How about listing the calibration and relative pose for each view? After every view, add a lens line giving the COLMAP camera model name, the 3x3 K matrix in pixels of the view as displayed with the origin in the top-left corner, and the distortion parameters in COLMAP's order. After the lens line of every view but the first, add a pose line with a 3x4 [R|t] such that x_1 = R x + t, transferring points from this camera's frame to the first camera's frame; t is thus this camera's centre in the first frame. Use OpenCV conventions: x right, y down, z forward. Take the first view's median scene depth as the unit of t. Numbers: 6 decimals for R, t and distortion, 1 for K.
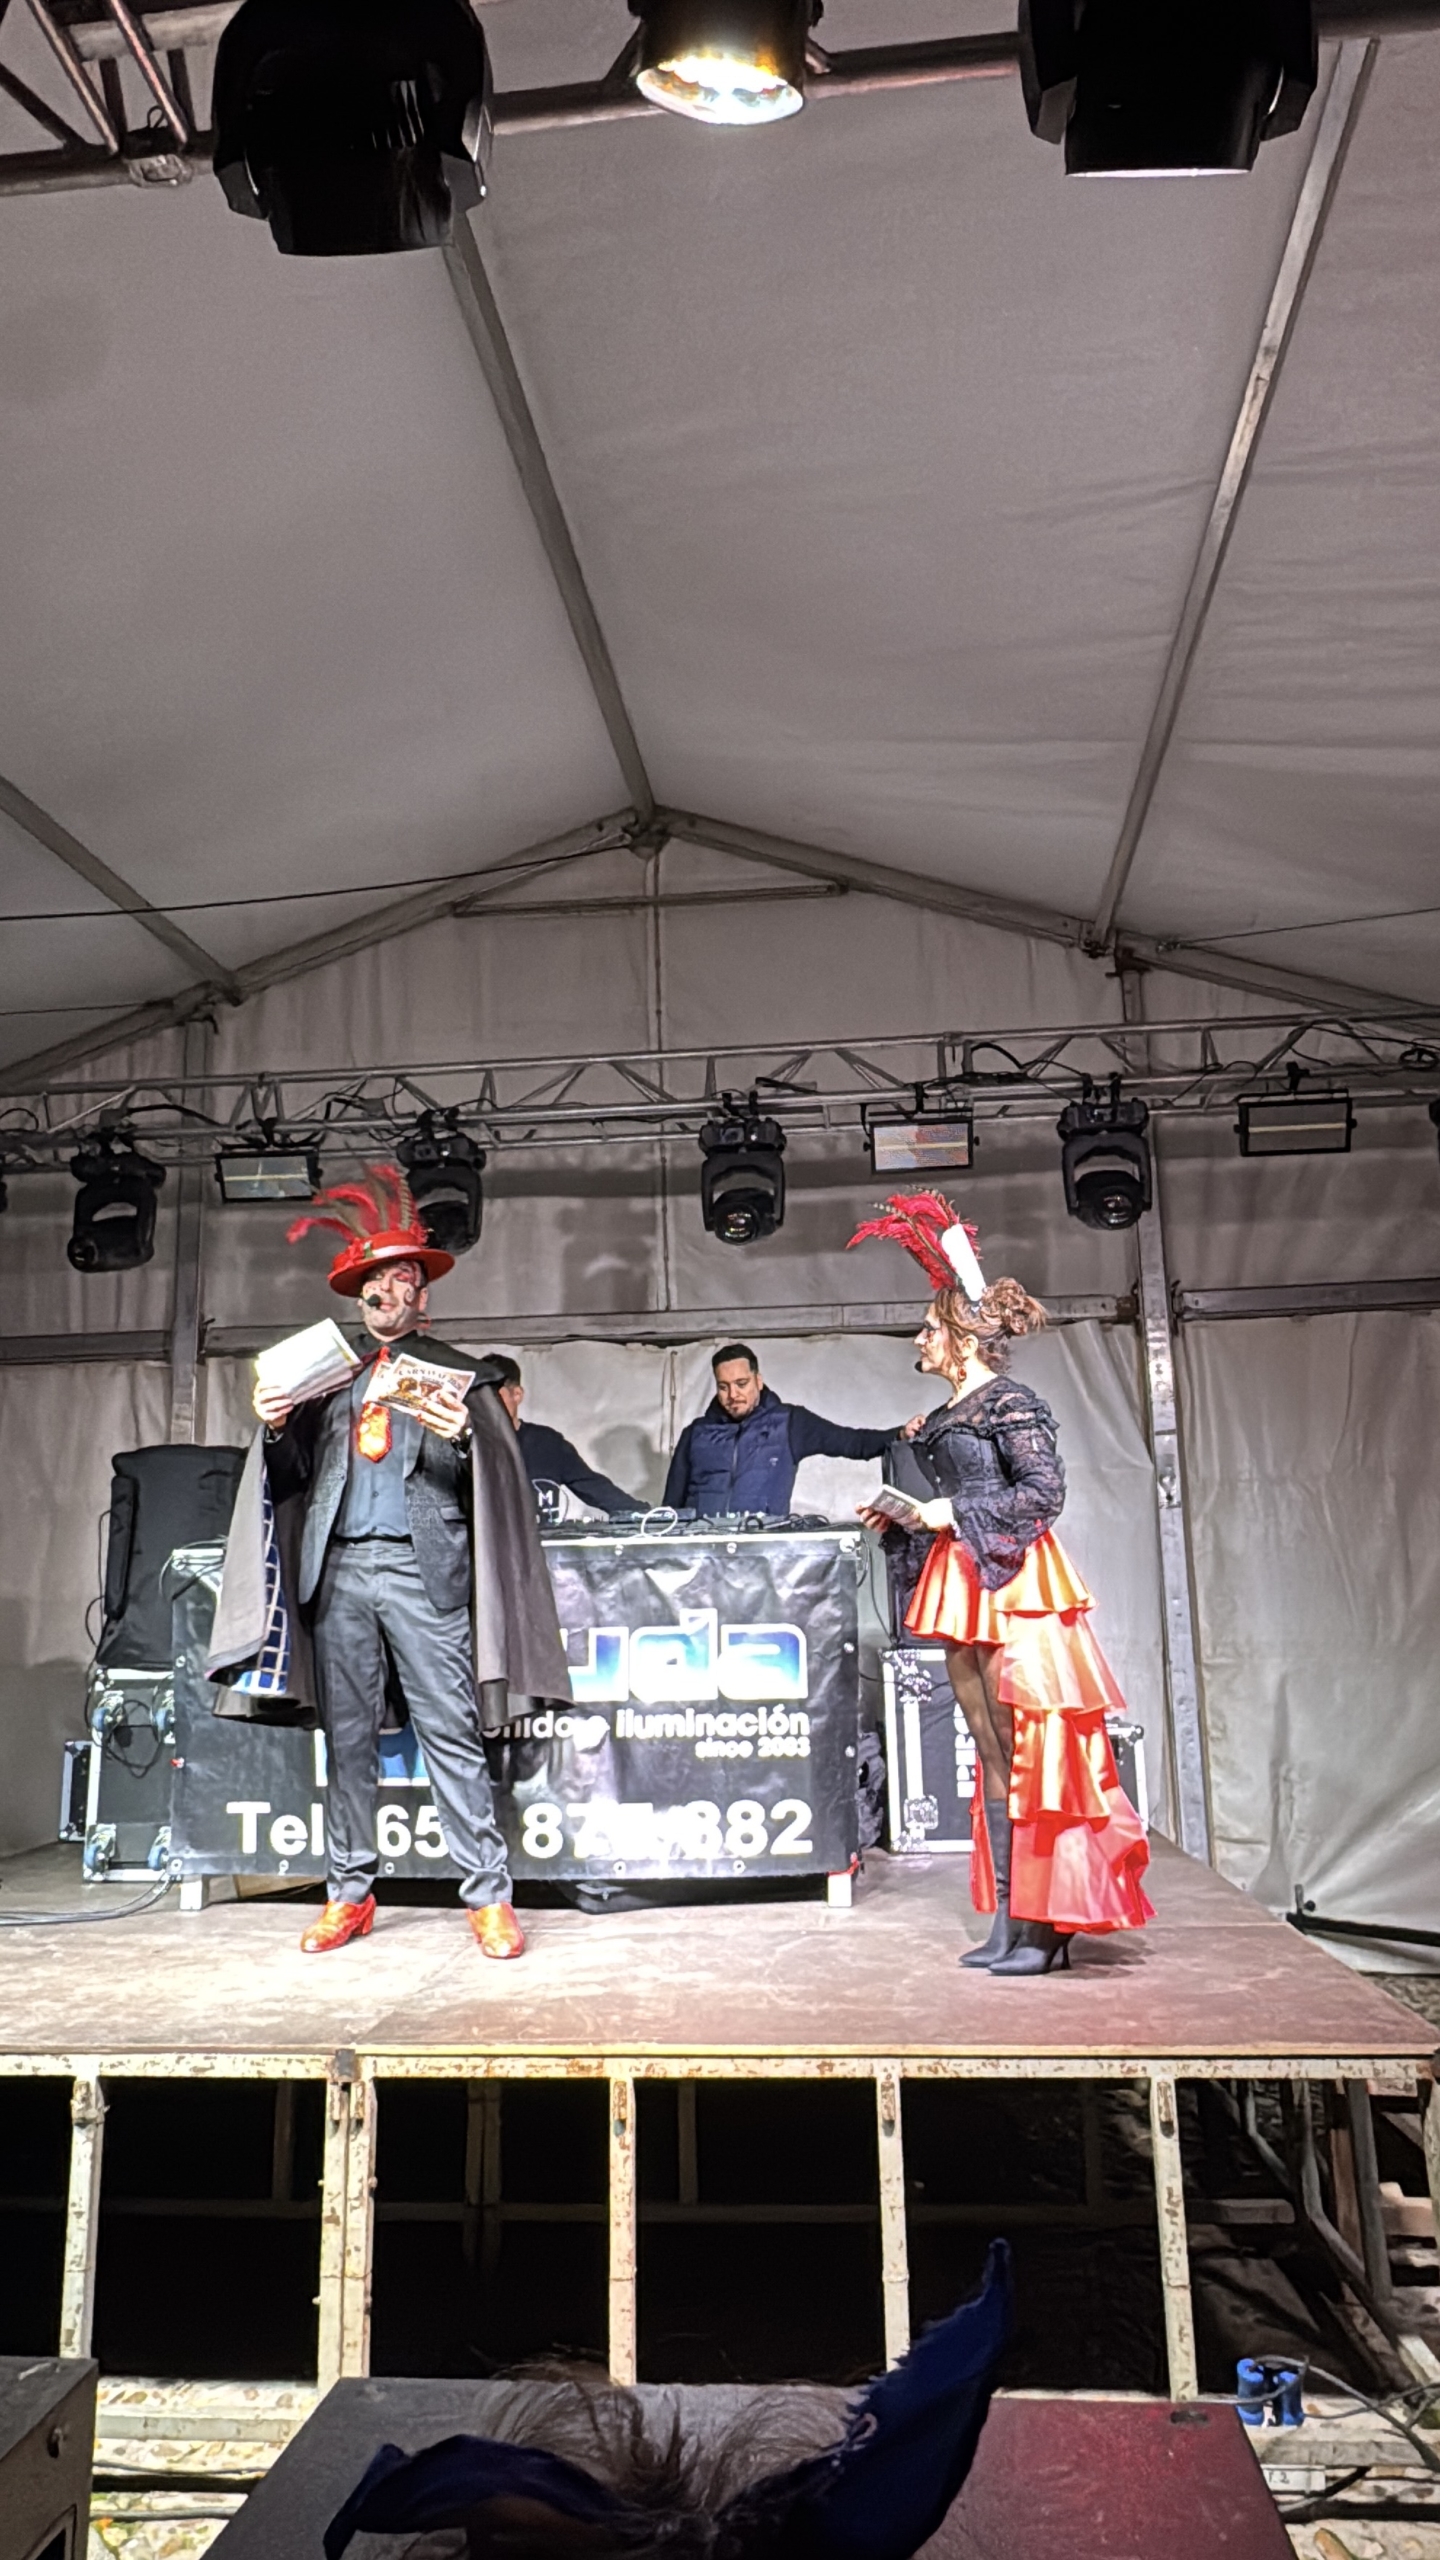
lens RADIAL K [[1504.1, 0, 720.3], [0, 1504.1, 1288.8], [0, 0, 1]] dist [-0.000339, 0.000668]
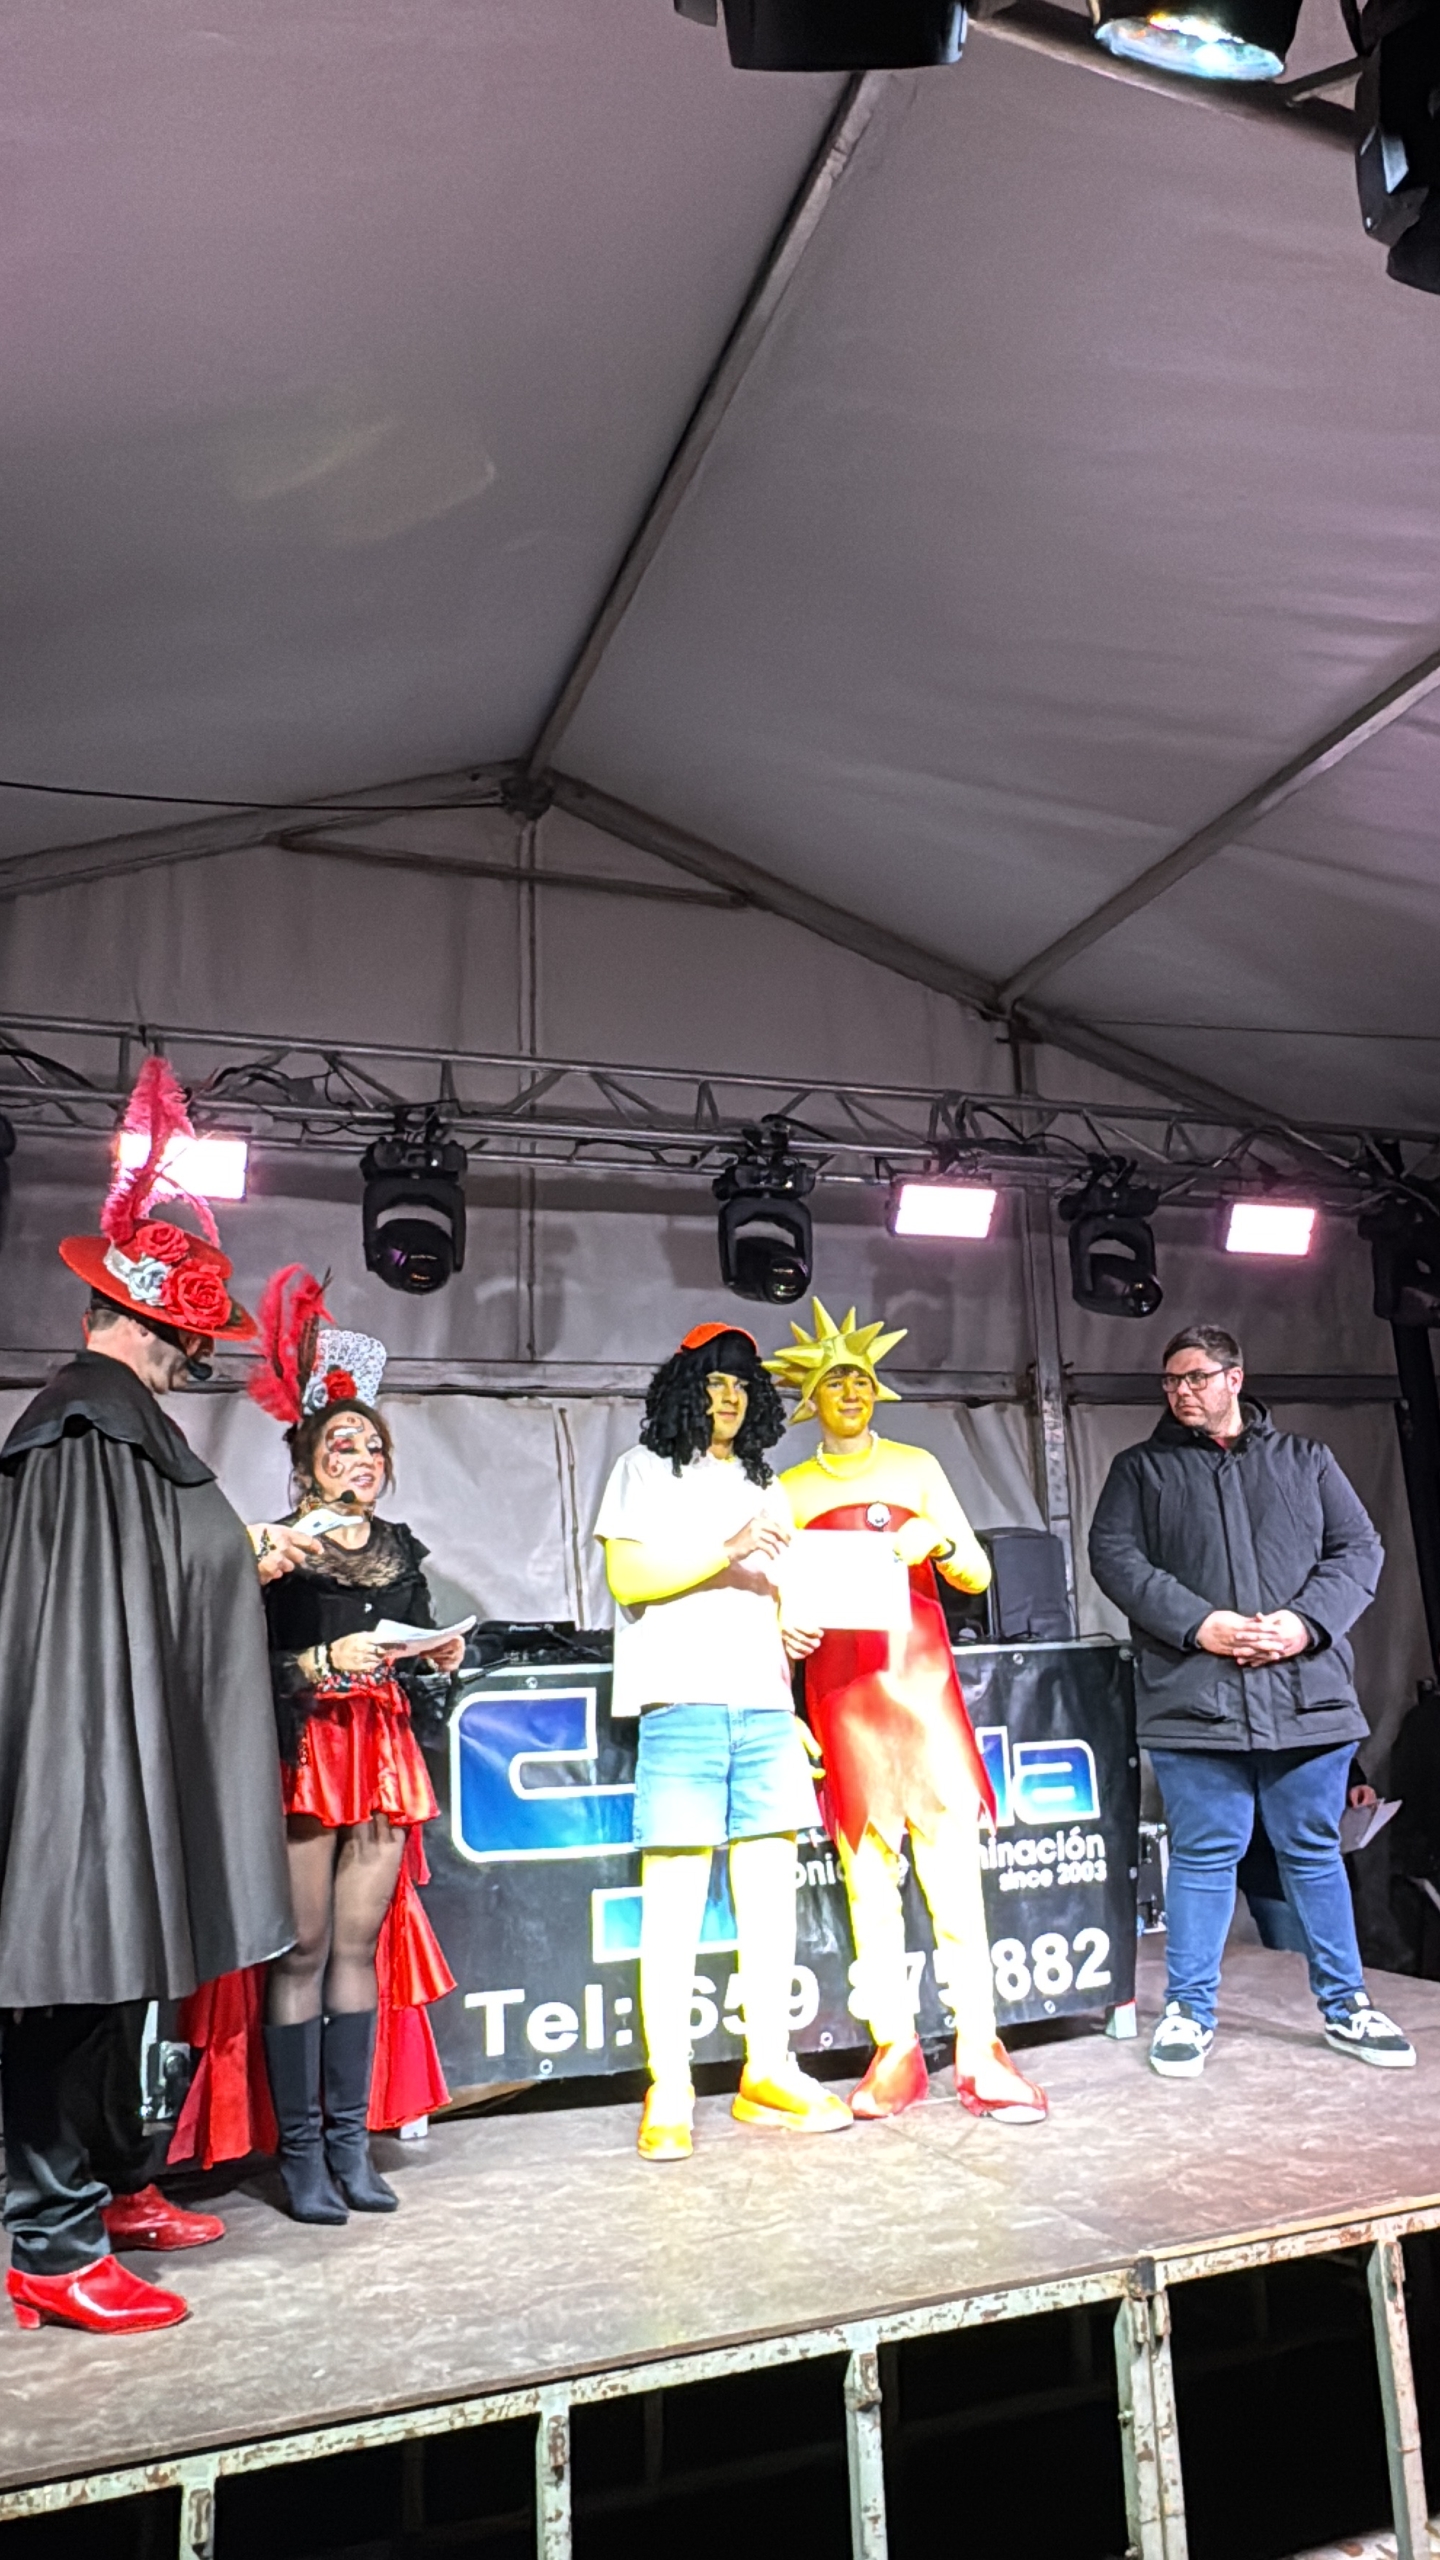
lens RADIAL K [[1724.9, 0, 730.9], [0, 1724.9, 1289.1], [0, 0, 1]] dist [-0.004418, 0.003042]
pose [[0.896549, 0.074659, 0.436607, -0.634413], [-0.069838, 0.997190, -0.027110, -0.011652], [-0.437405, -0.006186, 0.899244, 0.133593]]
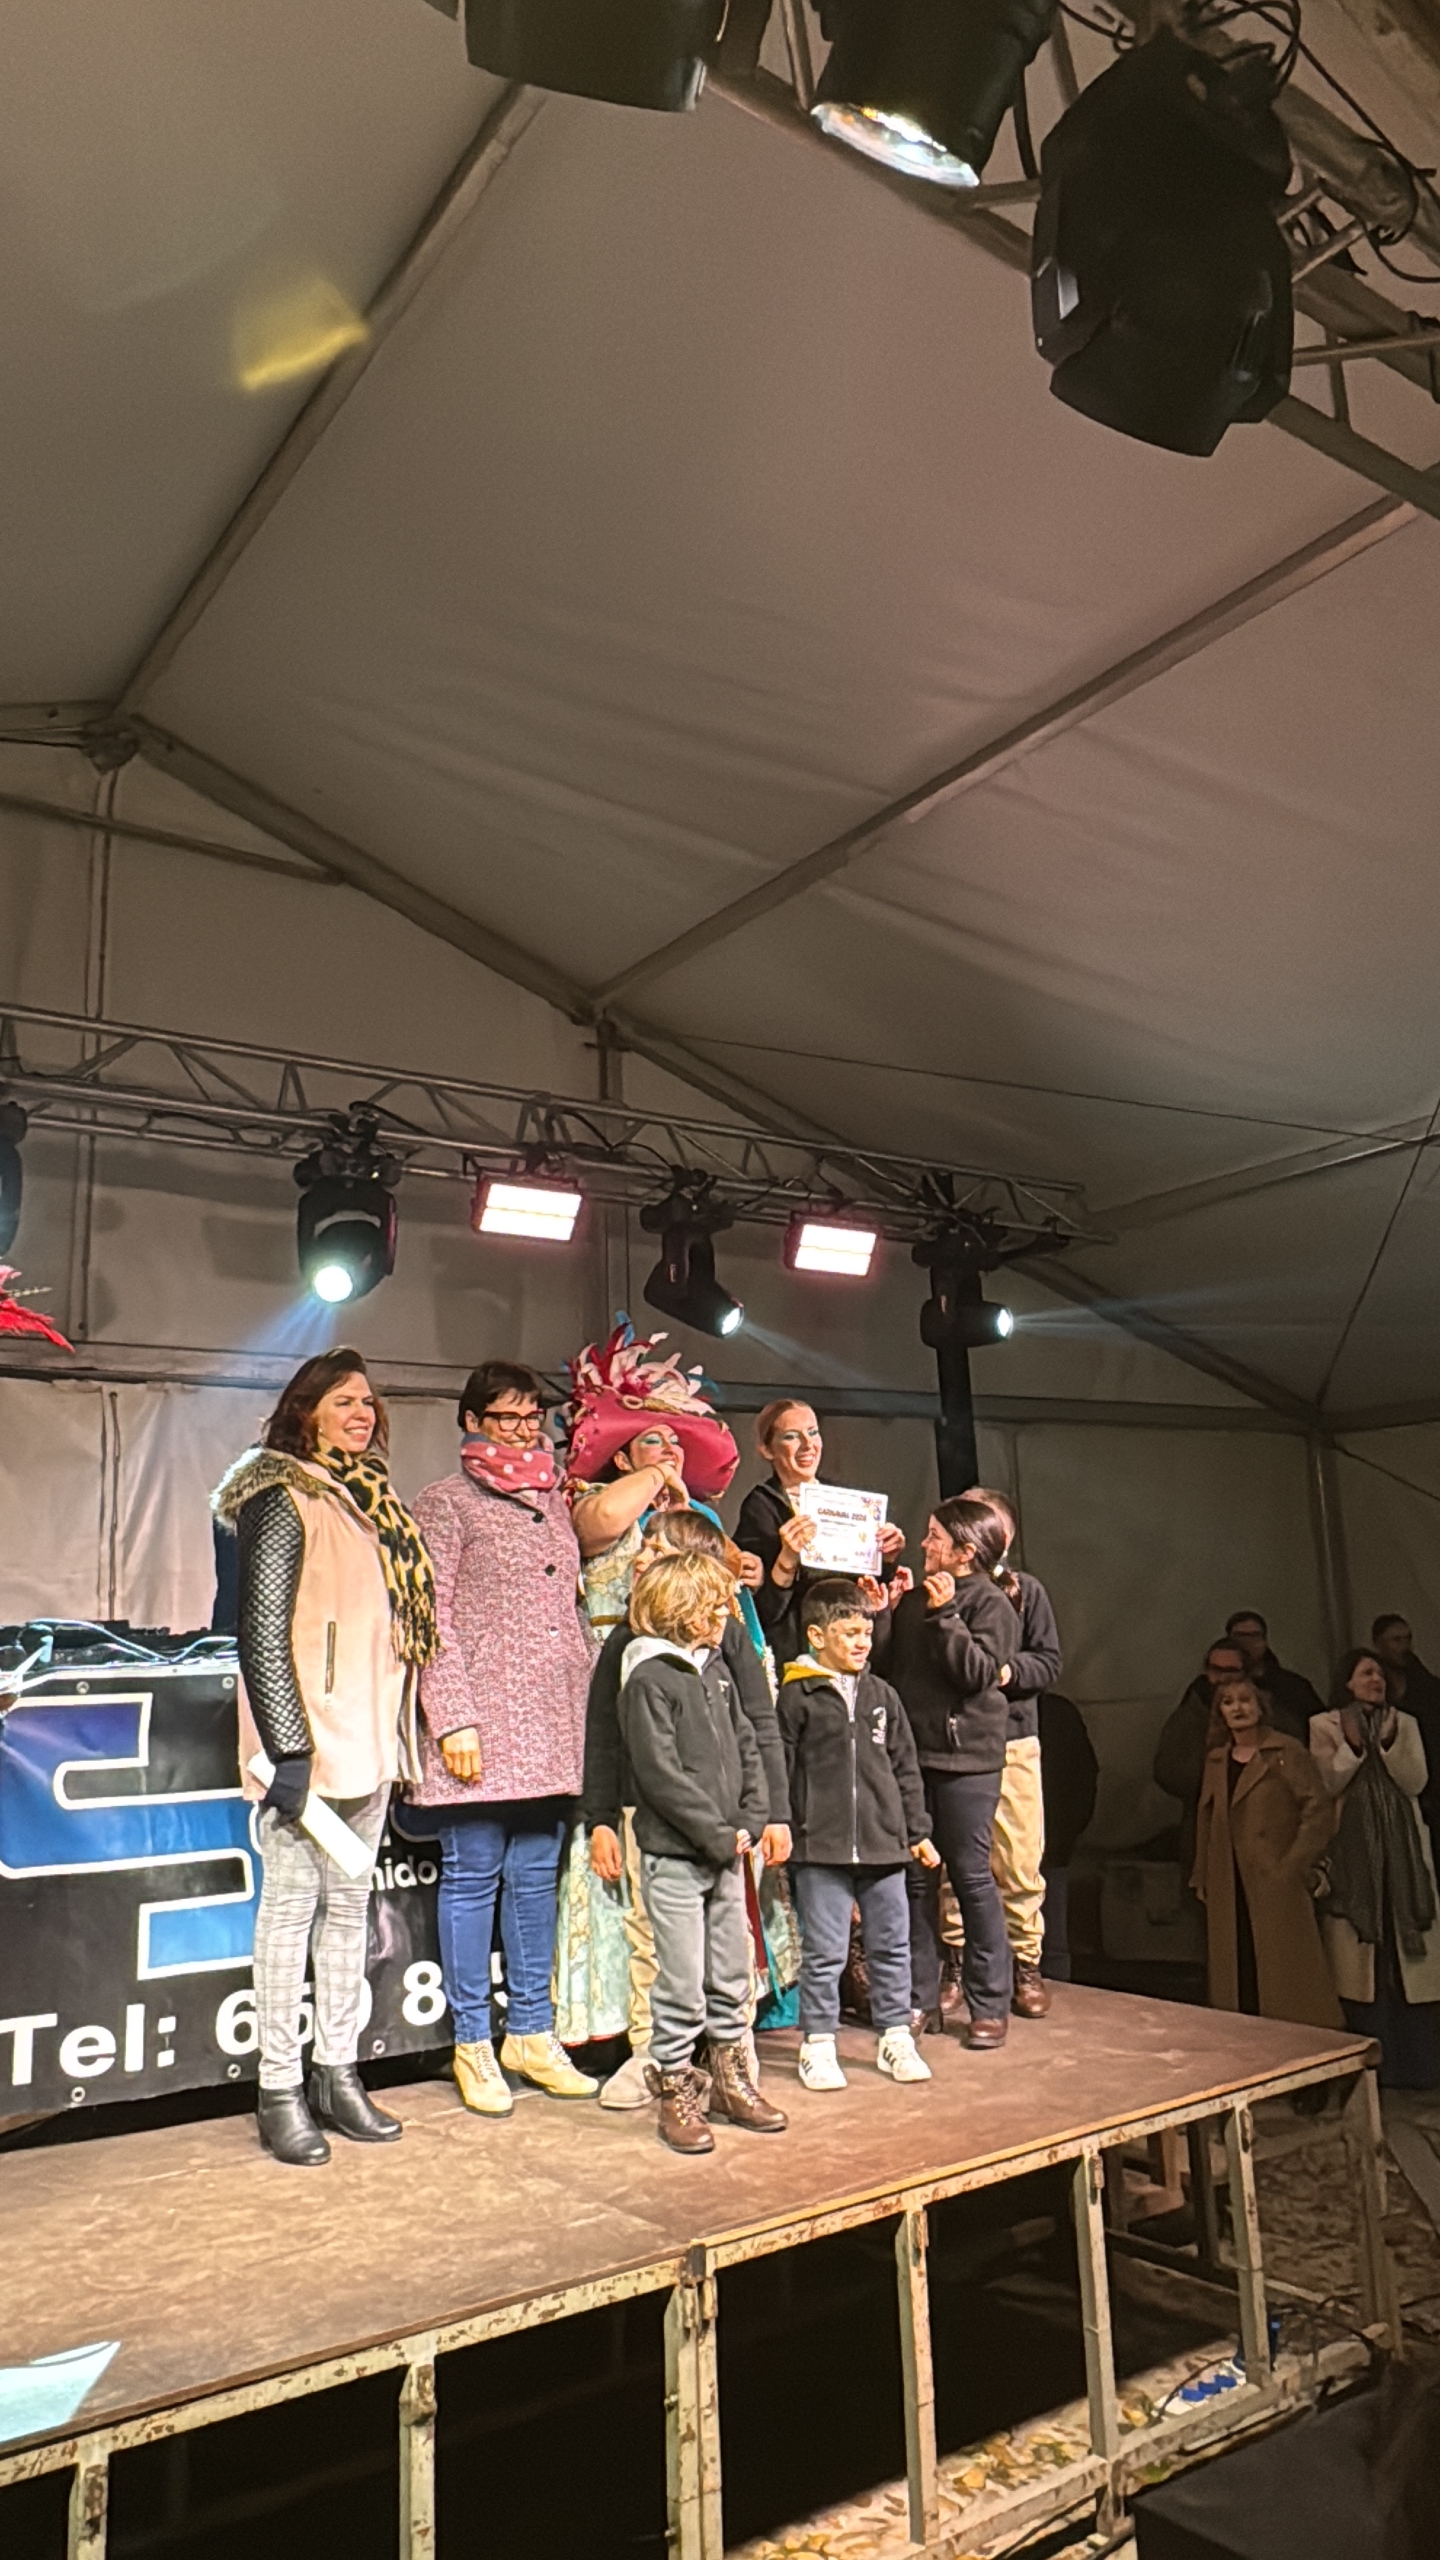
lens RADIAL K [[1724.9, 0, 730.9], [0, 1724.9, 1289.1], [0, 0, 1]] dist [-0.004418, 0.003042]
pose [[0.750210, 0.120416, 0.650143, -0.656288], [-0.117736, 0.991891, -0.047855, -0.015376], [-0.650633, -0.040644, 0.758303, 0.144708]]
